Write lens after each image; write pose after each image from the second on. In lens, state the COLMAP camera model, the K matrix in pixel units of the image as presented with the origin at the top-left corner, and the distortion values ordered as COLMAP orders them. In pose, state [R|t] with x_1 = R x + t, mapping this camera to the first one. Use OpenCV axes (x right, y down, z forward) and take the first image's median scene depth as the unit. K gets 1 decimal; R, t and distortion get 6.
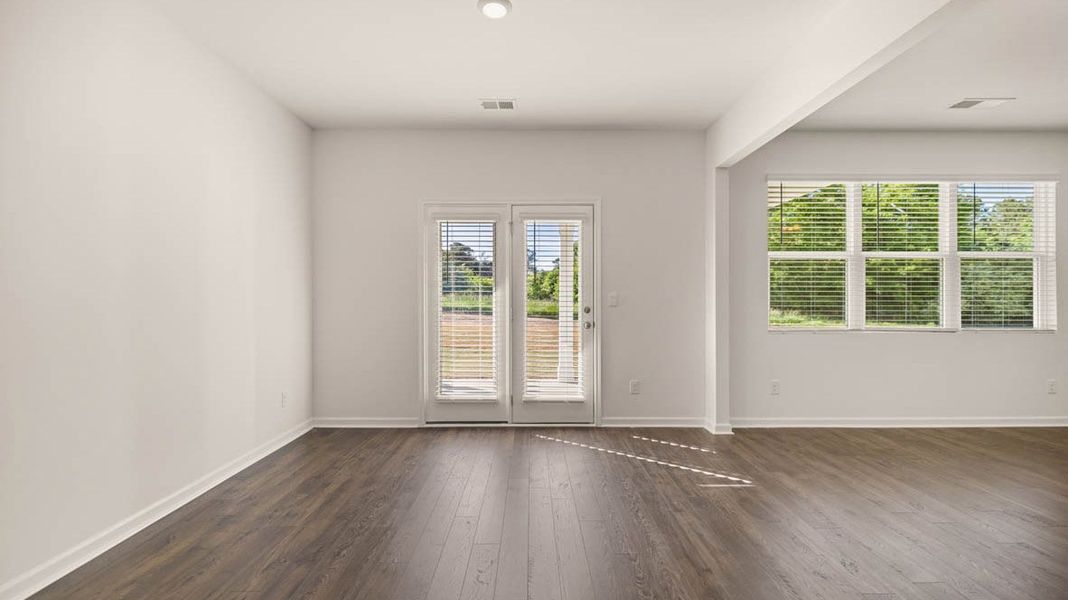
lens RADIAL K [[447.3, 0, 534.0], [0, 447.3, 300.0], [0, 0, 1]] dist [0.000009, 0.000378]
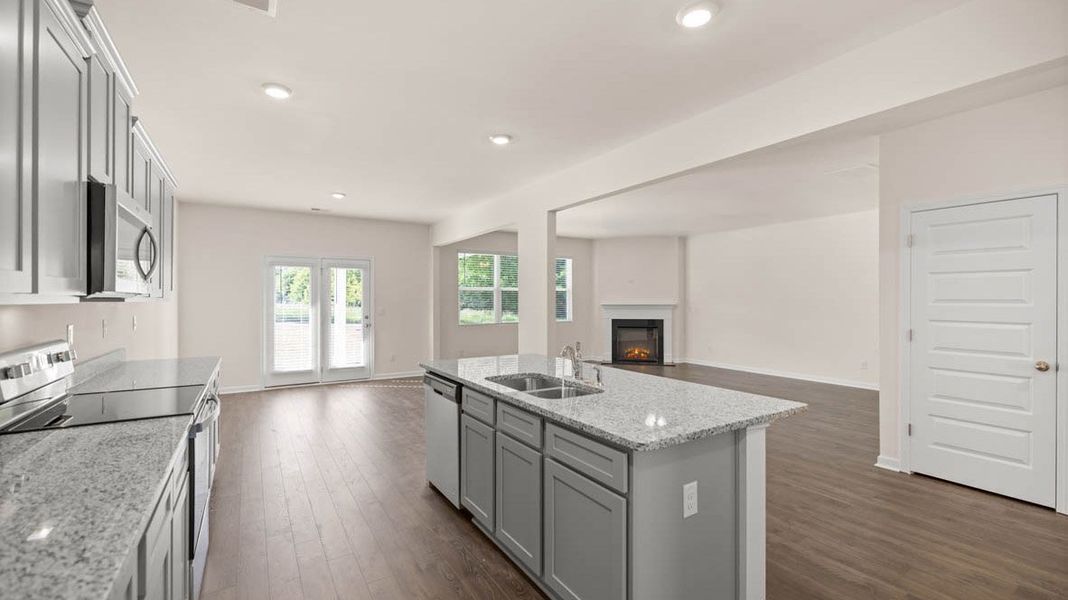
lens RADIAL K [[464.5, 0, 550.3], [0, 464.5, 297.0], [0, 0, 1]] dist [-0.002772, -0.000392]
pose [[0.849487, -0.001341, 0.527608, -0.249356], [0.007825, 0.999919, -0.010057, -0.036479], [-0.527552, 0.012671, 0.849428, -1.039326]]
